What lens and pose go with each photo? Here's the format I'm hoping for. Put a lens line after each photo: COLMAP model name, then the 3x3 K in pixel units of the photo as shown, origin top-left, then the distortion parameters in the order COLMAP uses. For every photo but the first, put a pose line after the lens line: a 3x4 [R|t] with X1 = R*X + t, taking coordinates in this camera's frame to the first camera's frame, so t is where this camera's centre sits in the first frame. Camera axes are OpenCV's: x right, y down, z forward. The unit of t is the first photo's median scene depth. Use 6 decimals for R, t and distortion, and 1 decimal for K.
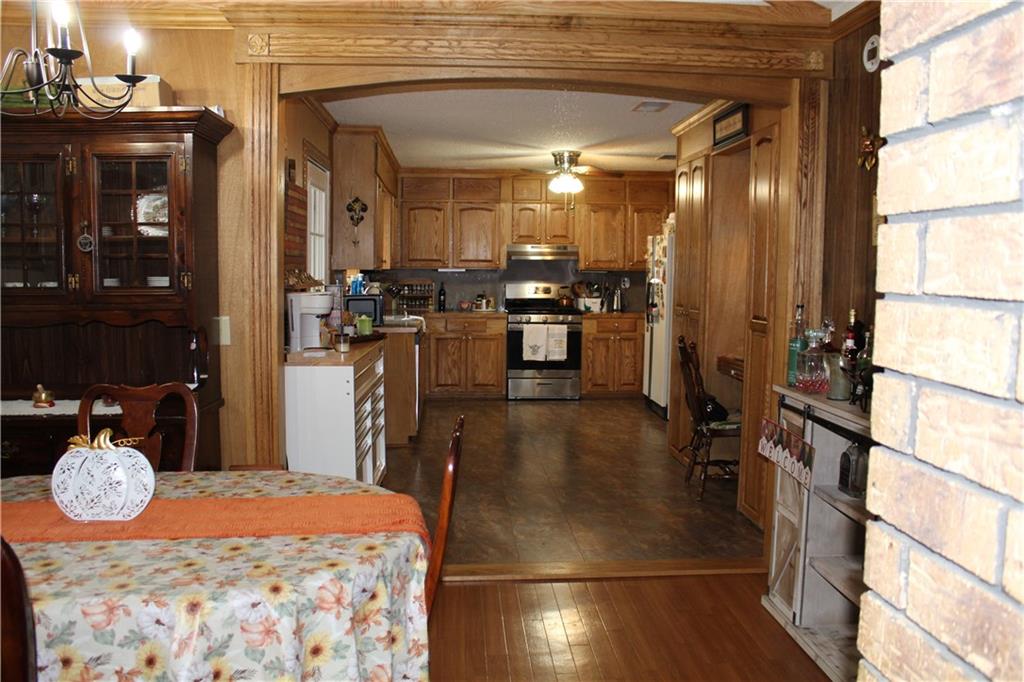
lens RADIAL K [[858.2, 0, 512.0], [0, 858.2, 341.0], [0, 0, 1]] dist [-0.180536, 0.190501]
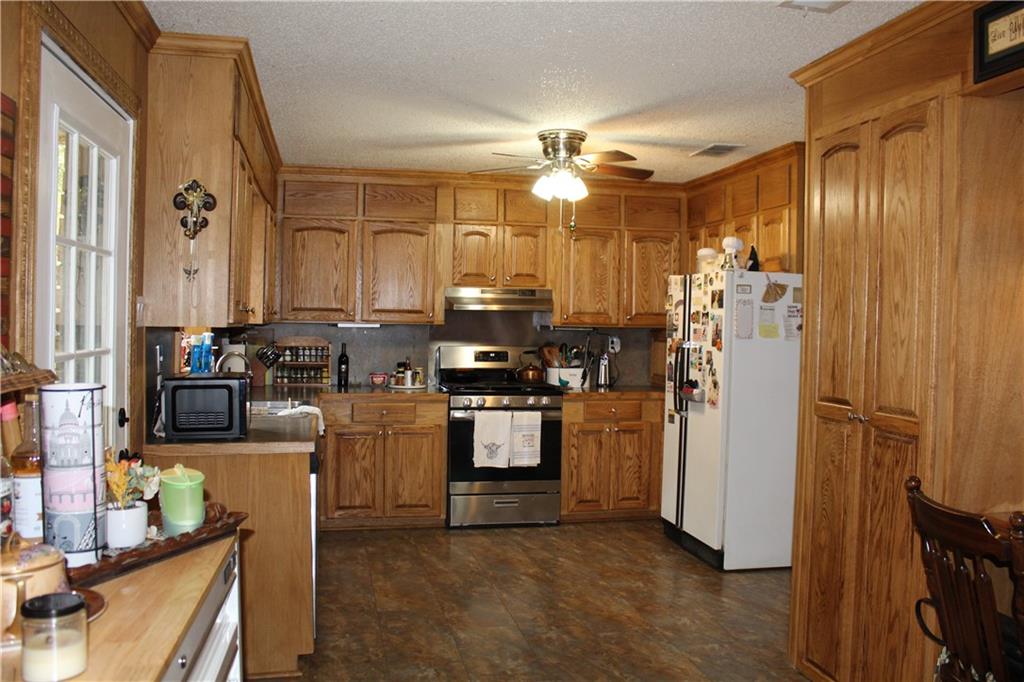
lens RADIAL K [[858.2, 0, 512.0], [0, 858.2, 341.0], [0, 0, 1]] dist [-0.180536, 0.190501]
pose [[0.989907, 0.003526, 0.141675, -0.048947], [0.004936, 0.998226, -0.059330, -0.033131], [-0.141633, 0.059431, 0.988134, 0.356914]]
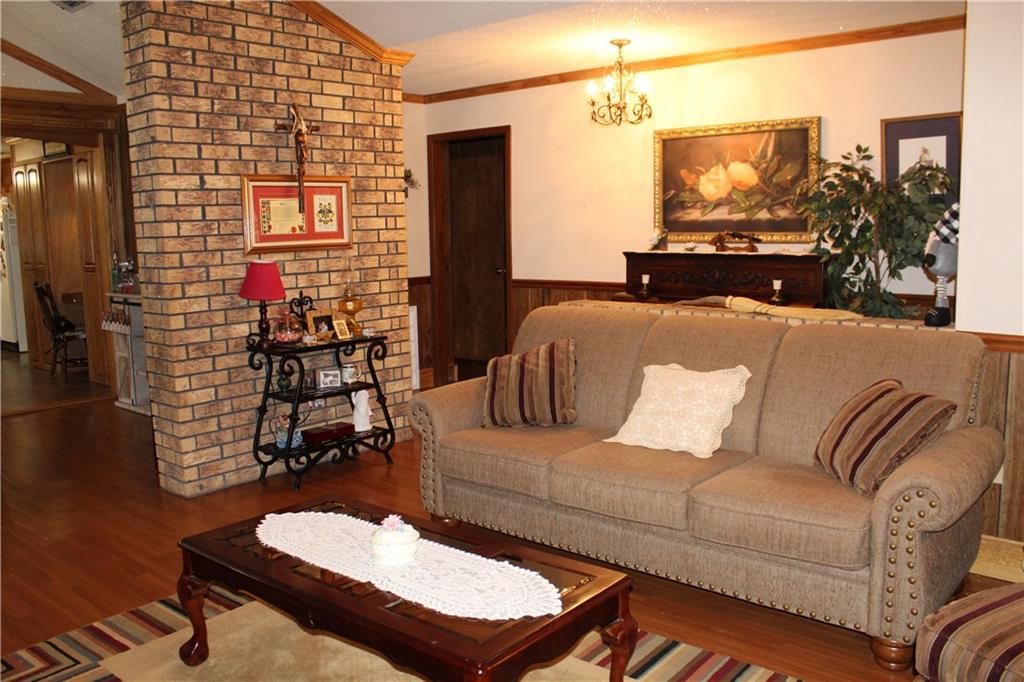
lens RADIAL K [[858.2, 0, 512.0], [0, 858.2, 341.0], [0, 0, 1]] dist [-0.180536, 0.190501]
pose [[0.705491, -0.122462, 0.698058, -0.169062], [0.091527, 0.992453, 0.081607, 0.039563], [-0.702784, 0.006318, 0.711375, -0.455128]]
